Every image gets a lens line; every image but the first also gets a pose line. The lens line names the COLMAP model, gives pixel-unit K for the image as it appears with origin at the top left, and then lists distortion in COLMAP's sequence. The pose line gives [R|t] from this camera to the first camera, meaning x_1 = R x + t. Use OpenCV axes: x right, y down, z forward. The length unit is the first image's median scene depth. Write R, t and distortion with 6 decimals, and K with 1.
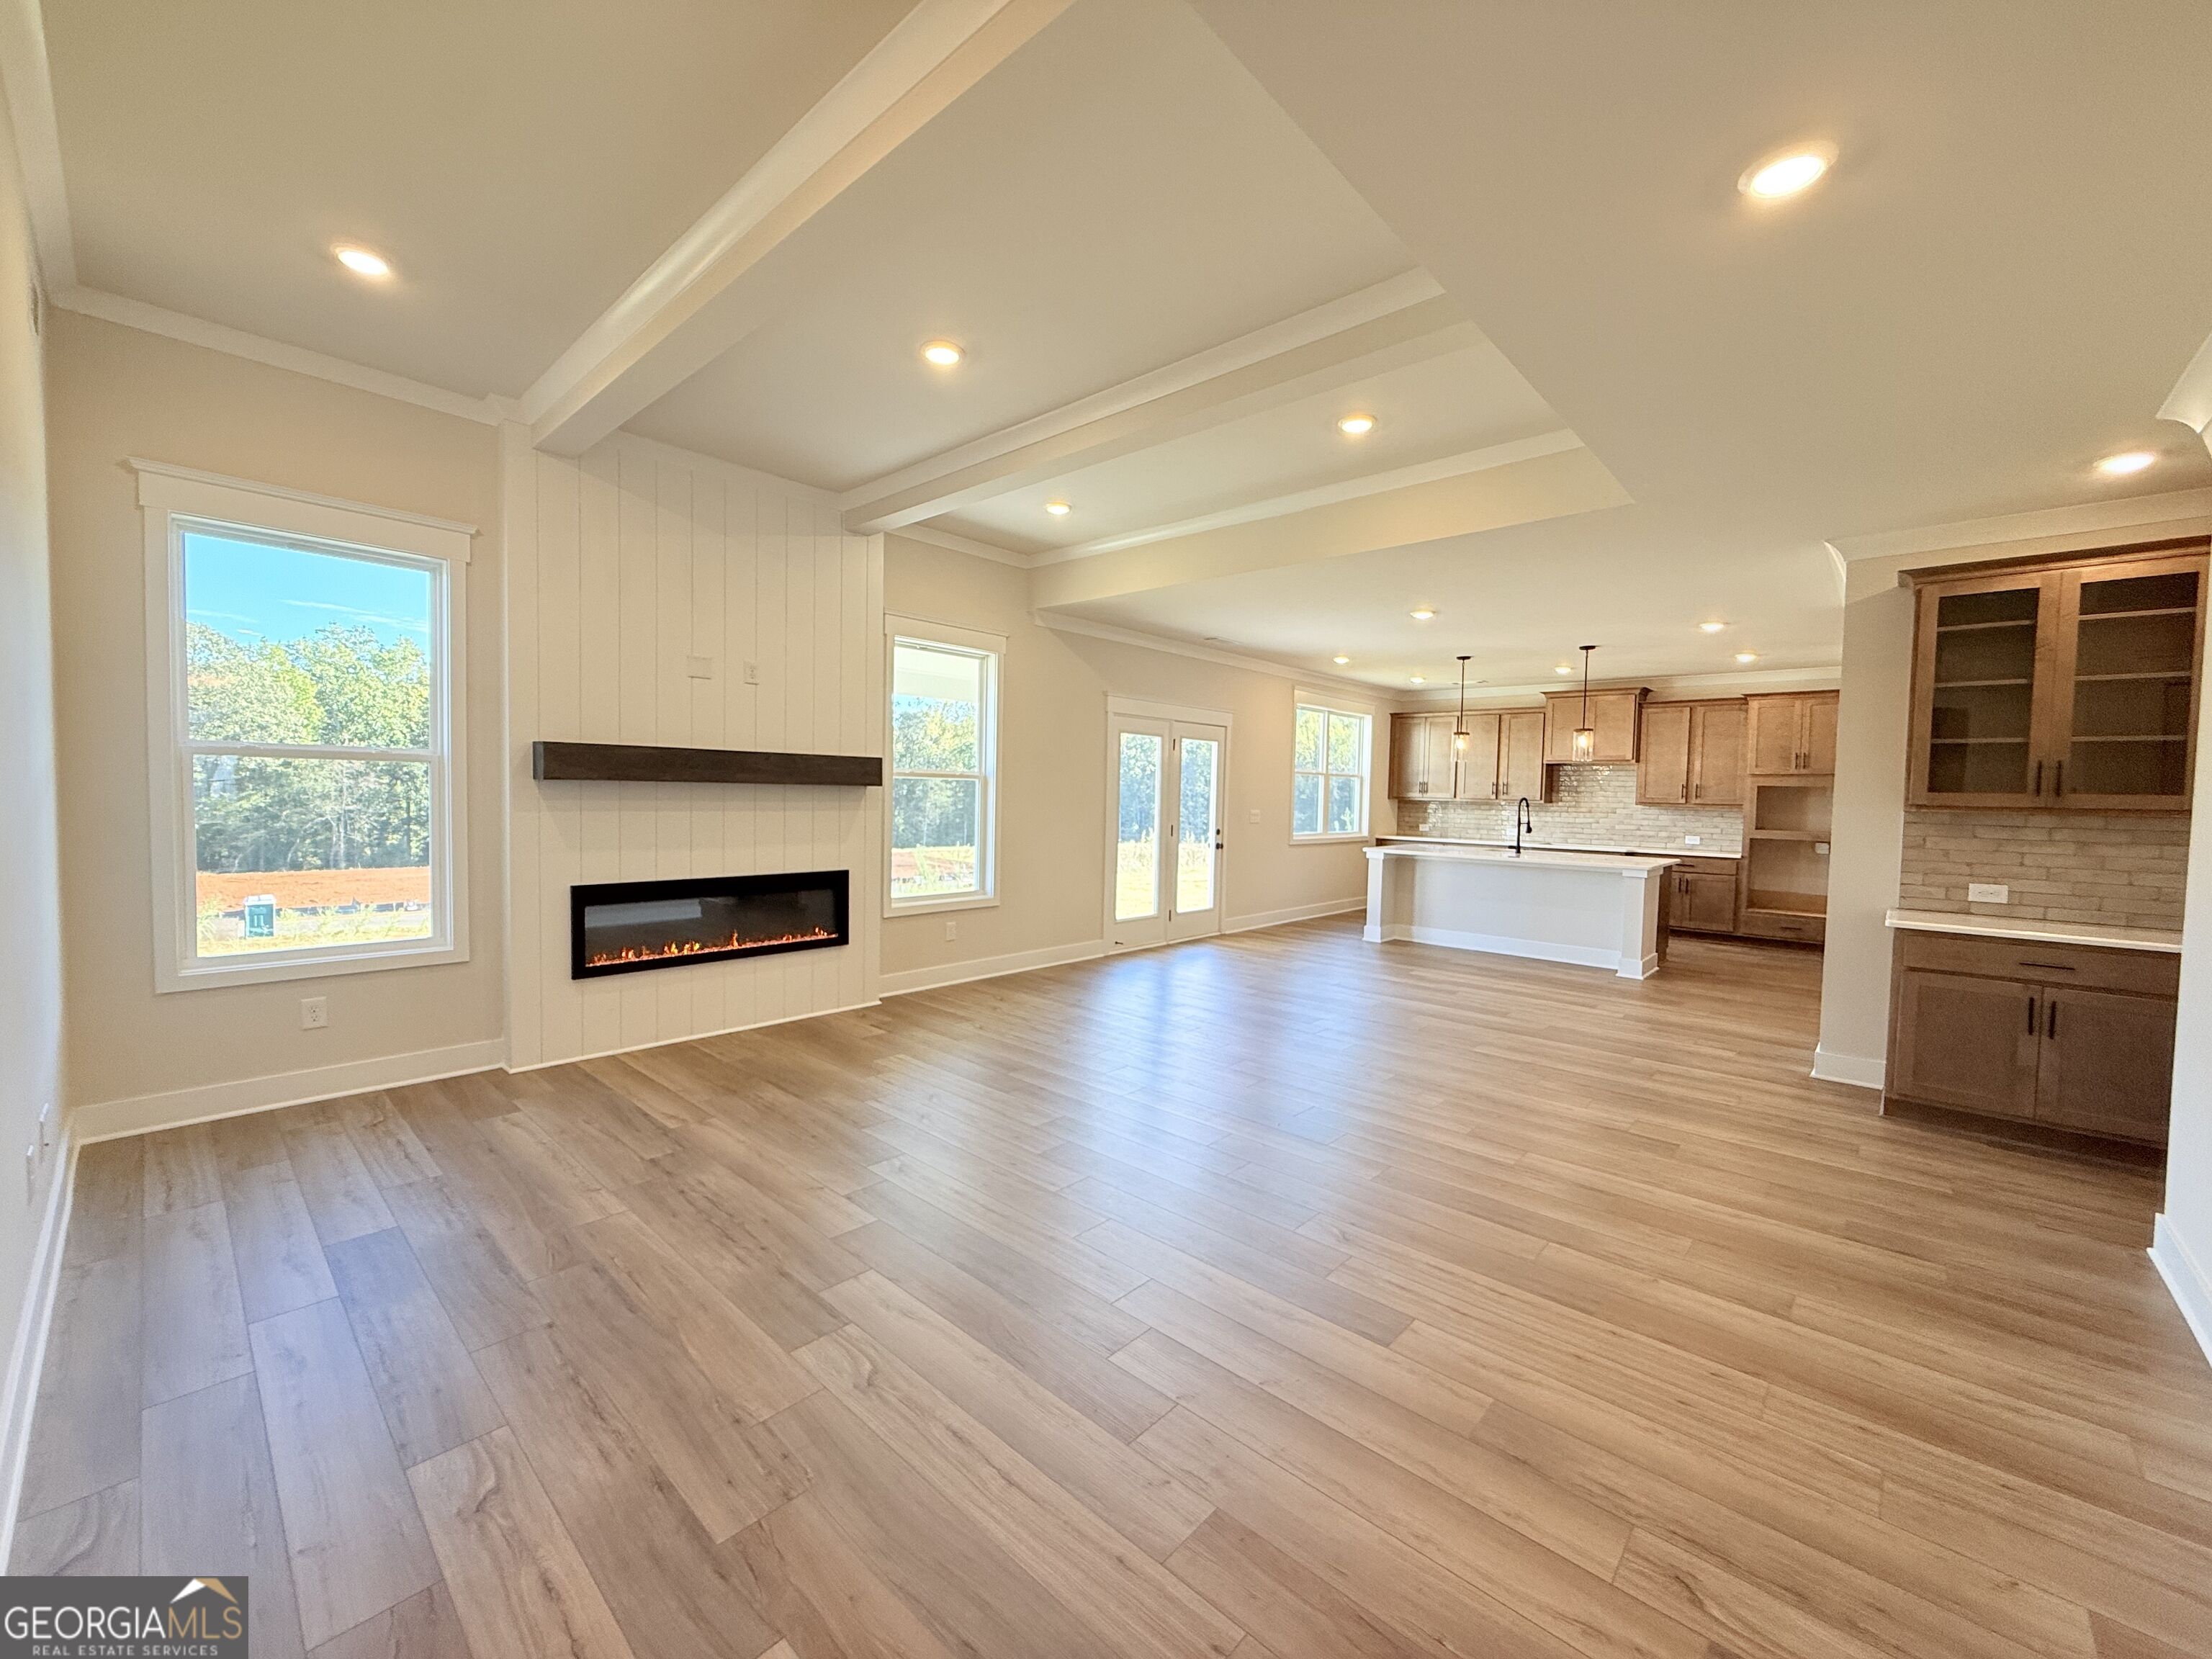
lens RADIAL K [[879.1, 0, 1102.4], [0, 879.1, 825.9], [0, 0, 1]] dist [-0.000693, -0.000069]
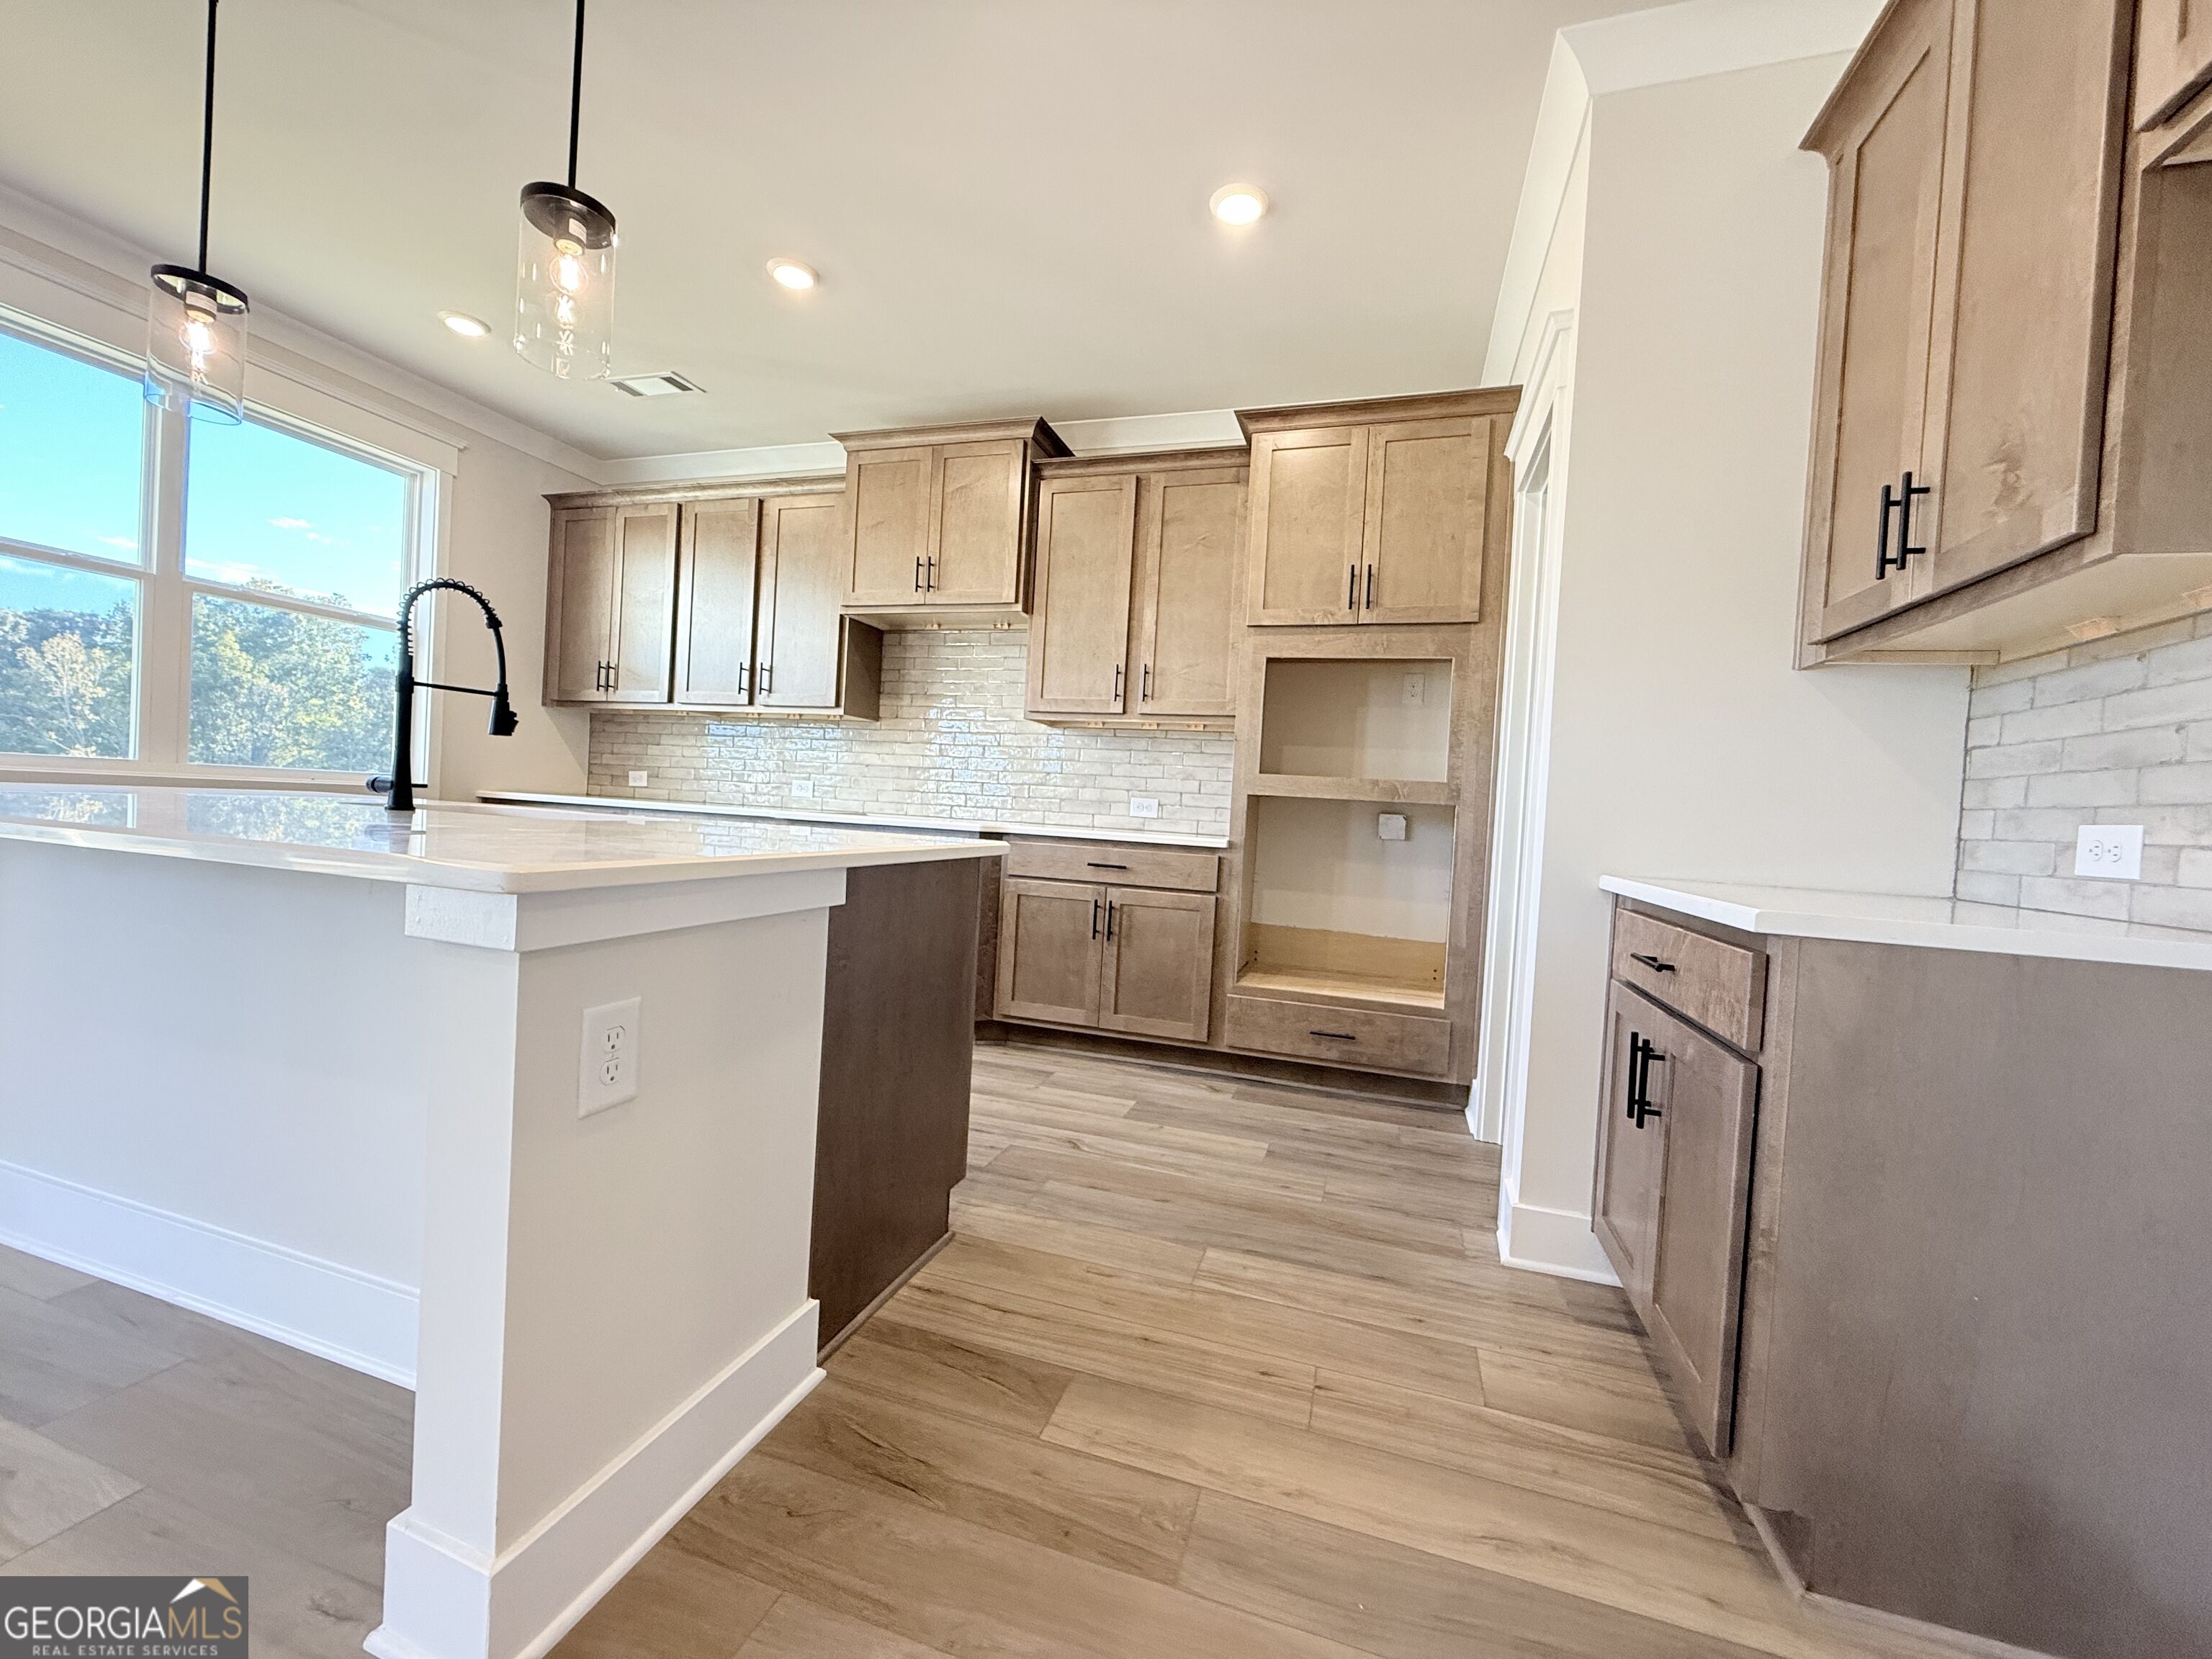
lens RADIAL K [[879.1, 0, 1102.7], [0, 879.1, 822.1], [0, 0, 1]] dist [-0.000693, -0.000069]
pose [[0.907412, 0.024776, 0.419512, 0.839166], [-0.021074, 0.999687, -0.013457, 0.051775], [-0.419714, 0.003370, 0.907650, 1.098250]]
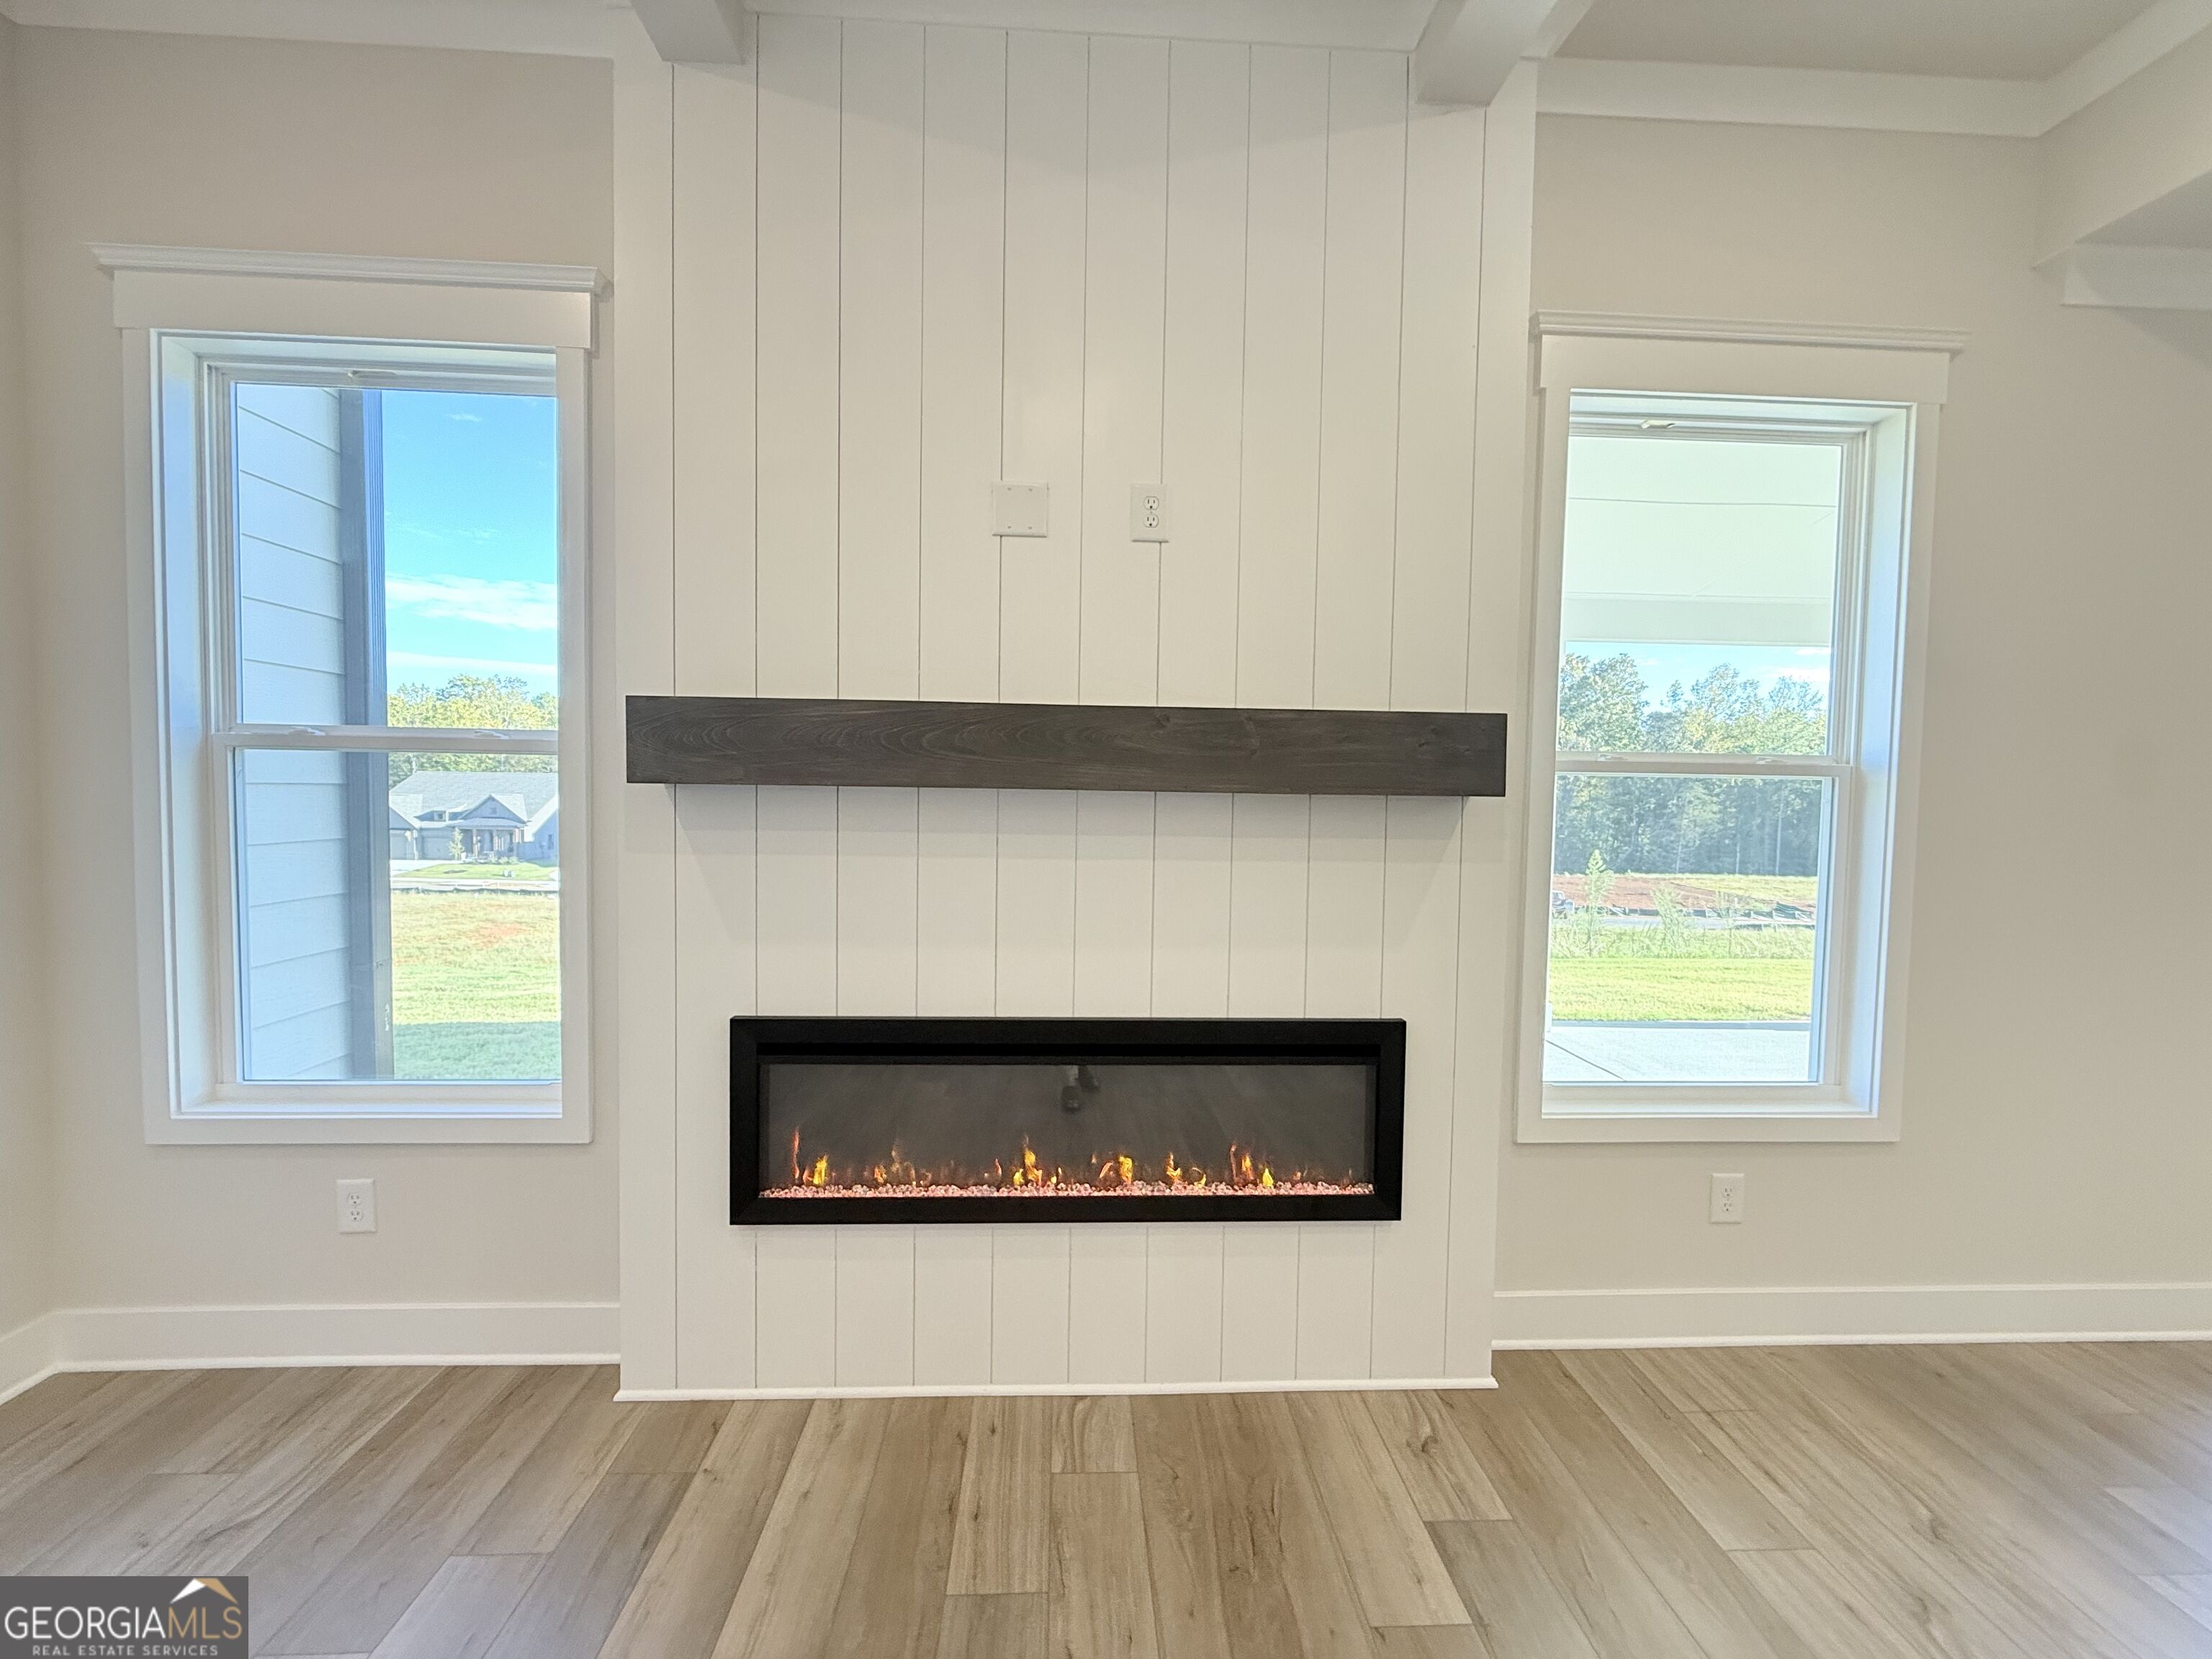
lens RADIAL K [[879.1, 0, 1103.5], [0, 879.1, 829.0], [0, 0, 1]] dist [-0.000693, -0.000069]
pose [[0.710747, 0.020586, -0.703147, -0.121188], [-0.029334, 0.999570, -0.000387, -0.028068], [0.702836, 0.020901, 0.711045, 0.653134]]
